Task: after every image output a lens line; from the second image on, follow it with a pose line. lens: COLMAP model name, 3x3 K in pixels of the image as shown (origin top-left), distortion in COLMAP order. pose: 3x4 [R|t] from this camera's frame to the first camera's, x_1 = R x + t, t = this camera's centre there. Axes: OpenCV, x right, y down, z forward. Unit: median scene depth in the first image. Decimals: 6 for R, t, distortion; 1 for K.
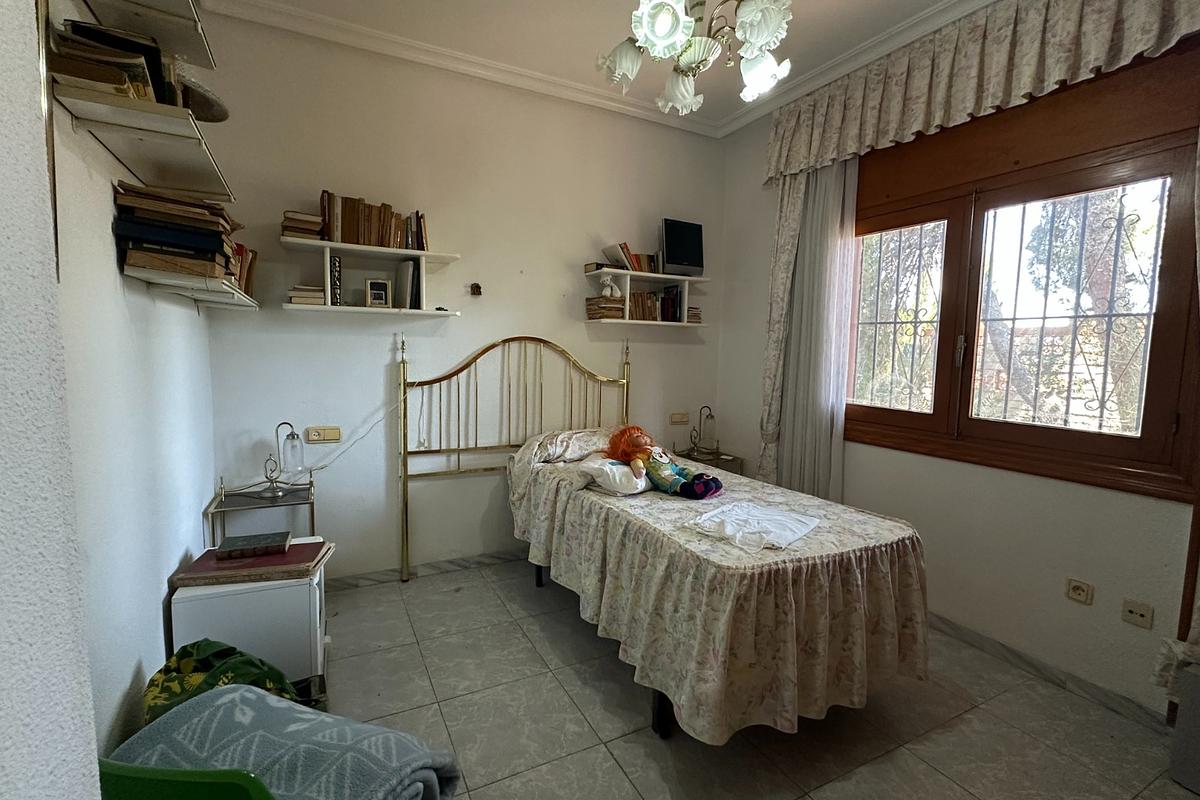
lens RADIAL K [[545.3, 0, 597.9], [0, 545.3, 398.9], [0, 0, 1]] dist [0.001069, 0.000332]
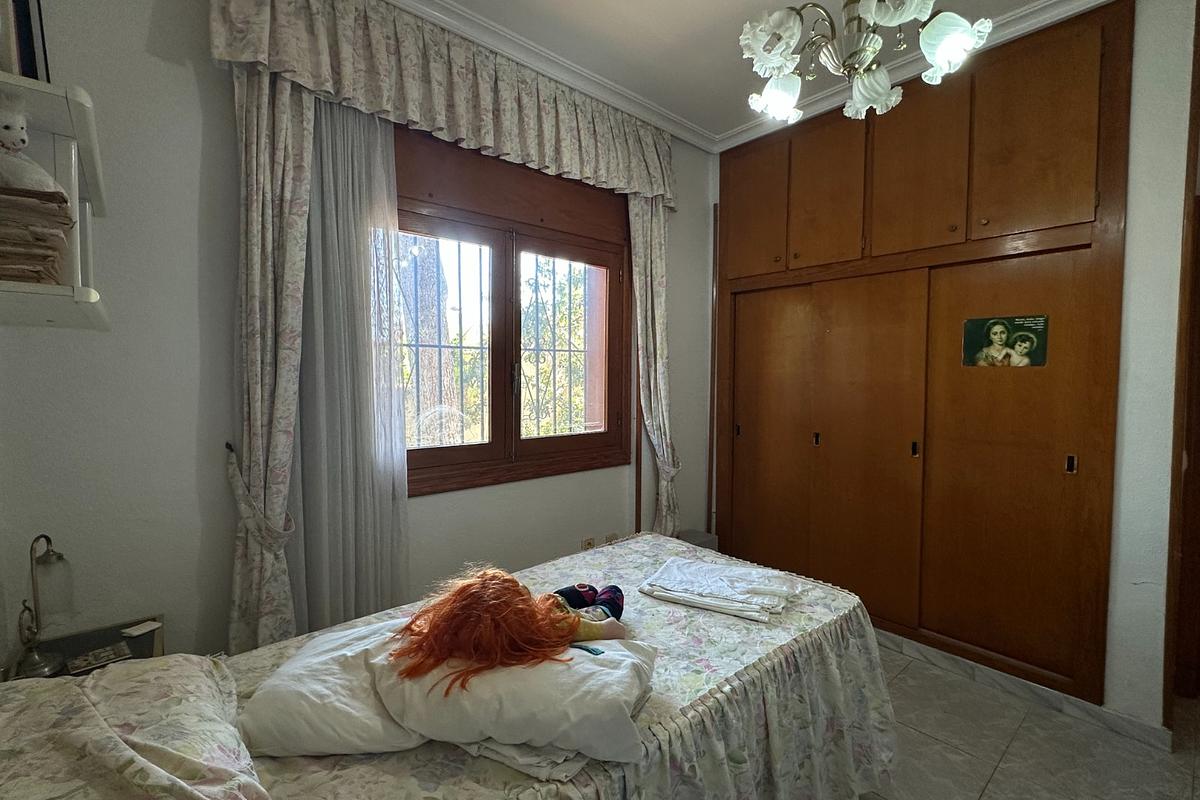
lens RADIAL K [[545.3, 0, 595.9], [0, 545.3, 397.4], [0, 0, 1]] dist [0.001069, 0.000332]
pose [[-0.244261, -0.054927, 0.968153, -0.436492], [0.087053, 0.993121, 0.078307, -0.132091], [-0.965794, 0.103408, -0.237800, 1.223369]]
